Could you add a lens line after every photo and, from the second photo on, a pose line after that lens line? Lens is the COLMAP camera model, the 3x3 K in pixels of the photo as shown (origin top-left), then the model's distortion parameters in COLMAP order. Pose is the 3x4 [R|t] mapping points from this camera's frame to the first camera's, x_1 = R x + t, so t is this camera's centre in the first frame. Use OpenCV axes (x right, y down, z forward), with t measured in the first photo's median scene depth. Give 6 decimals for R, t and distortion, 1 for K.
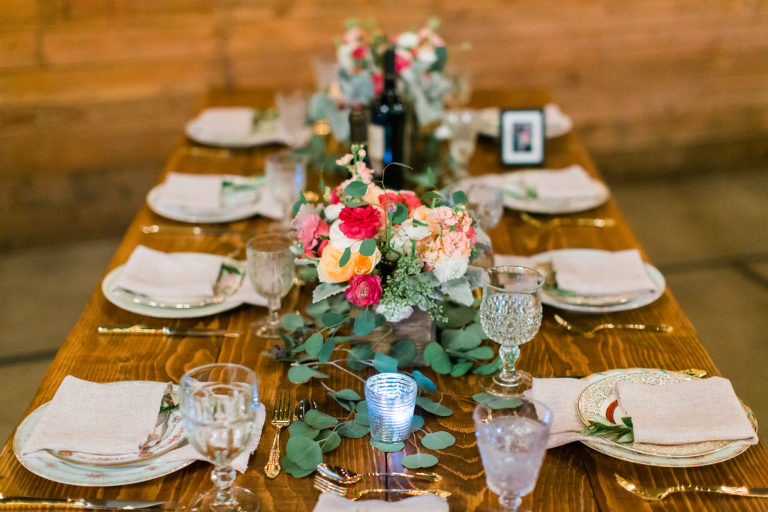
lens RADIAL K [[1065.1, 0, 384.0], [0, 1065.1, 256.0], [0, 0, 1]] dist [-0.024935, 0.061947]
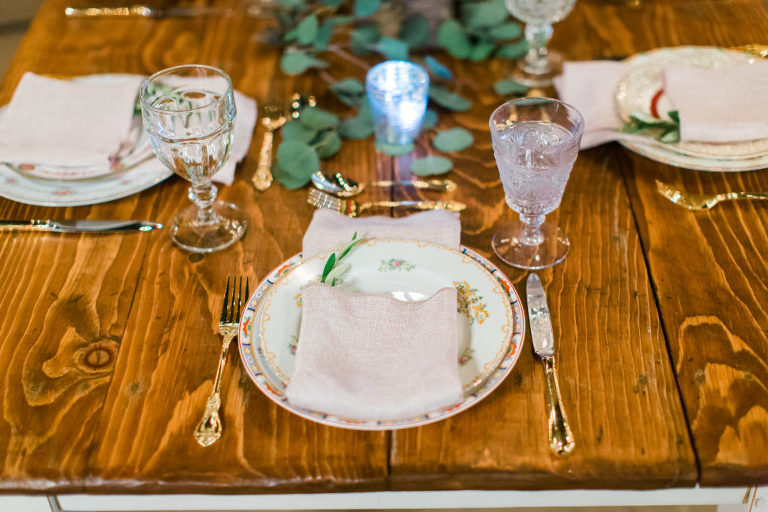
lens RADIAL K [[1065.1, 0, 384.0], [0, 1065.1, 256.0], [0, 0, 1]] dist [-0.024935, 0.061947]
pose [[0.999096, -0.014157, -0.040081, 0.029437], [0.026404, 0.945641, 0.324140, -0.021792], [0.033314, -0.324905, 0.945160, 0.152871]]
